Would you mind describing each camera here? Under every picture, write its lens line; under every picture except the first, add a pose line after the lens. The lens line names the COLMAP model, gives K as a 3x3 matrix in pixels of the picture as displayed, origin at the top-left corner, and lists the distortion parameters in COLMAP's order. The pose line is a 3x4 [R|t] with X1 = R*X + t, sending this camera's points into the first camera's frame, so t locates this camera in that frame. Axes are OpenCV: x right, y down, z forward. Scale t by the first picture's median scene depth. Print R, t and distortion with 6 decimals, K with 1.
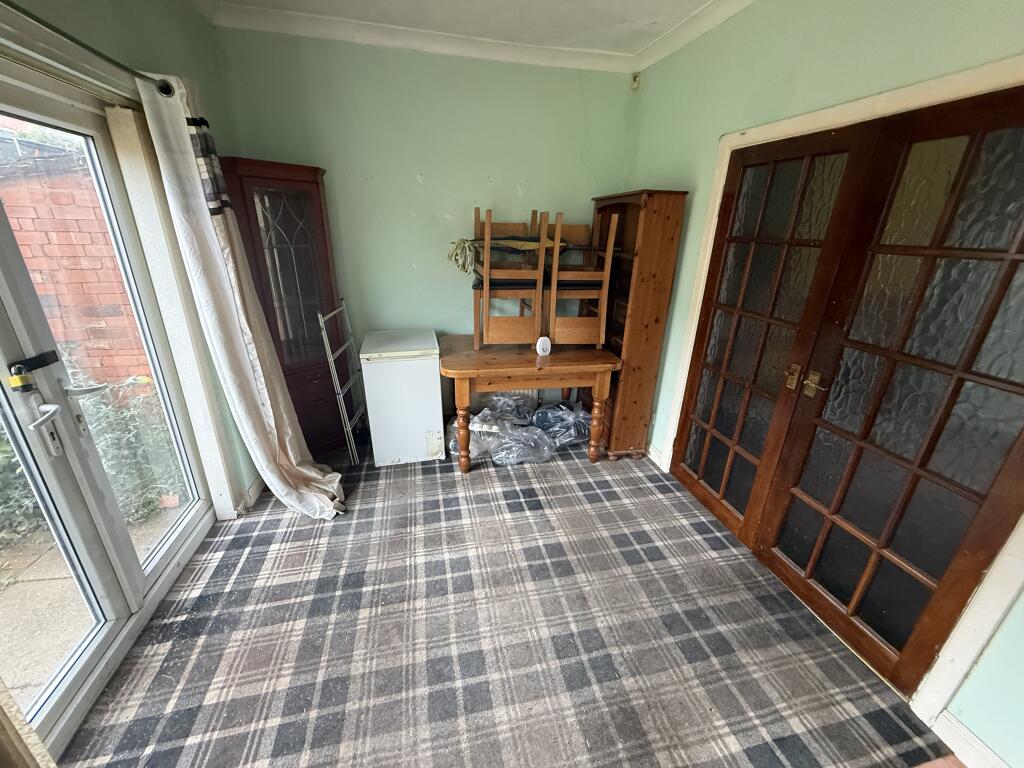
lens RADIAL K [[408.7, 0, 510.6], [0, 408.7, 384.6], [0, 0, 1]] dist [0.000243, 0.000150]
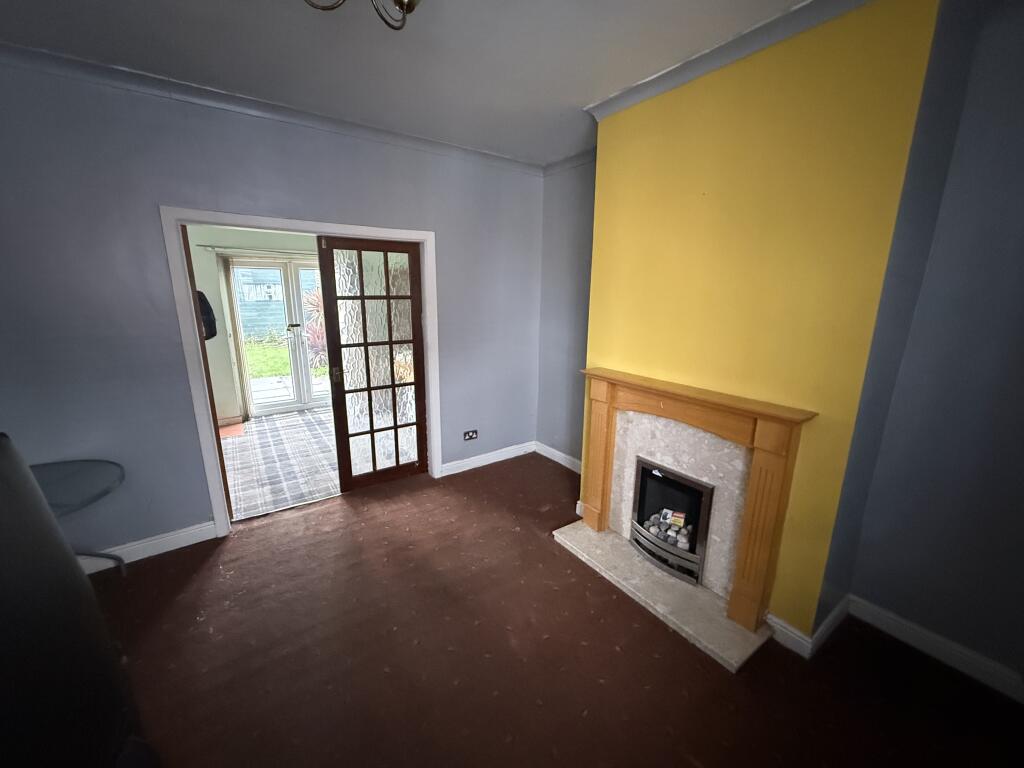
lens RADIAL K [[408.7, 0, 510.6], [0, 408.7, 384.6], [0, 0, 1]] dist [0.000243, 0.000150]
pose [[0.374886, 0.184794, -0.908466, 2.720477], [-0.331759, 0.941779, 0.054667, -0.334220], [0.865677, 0.280898, 0.414367, 1.028601]]
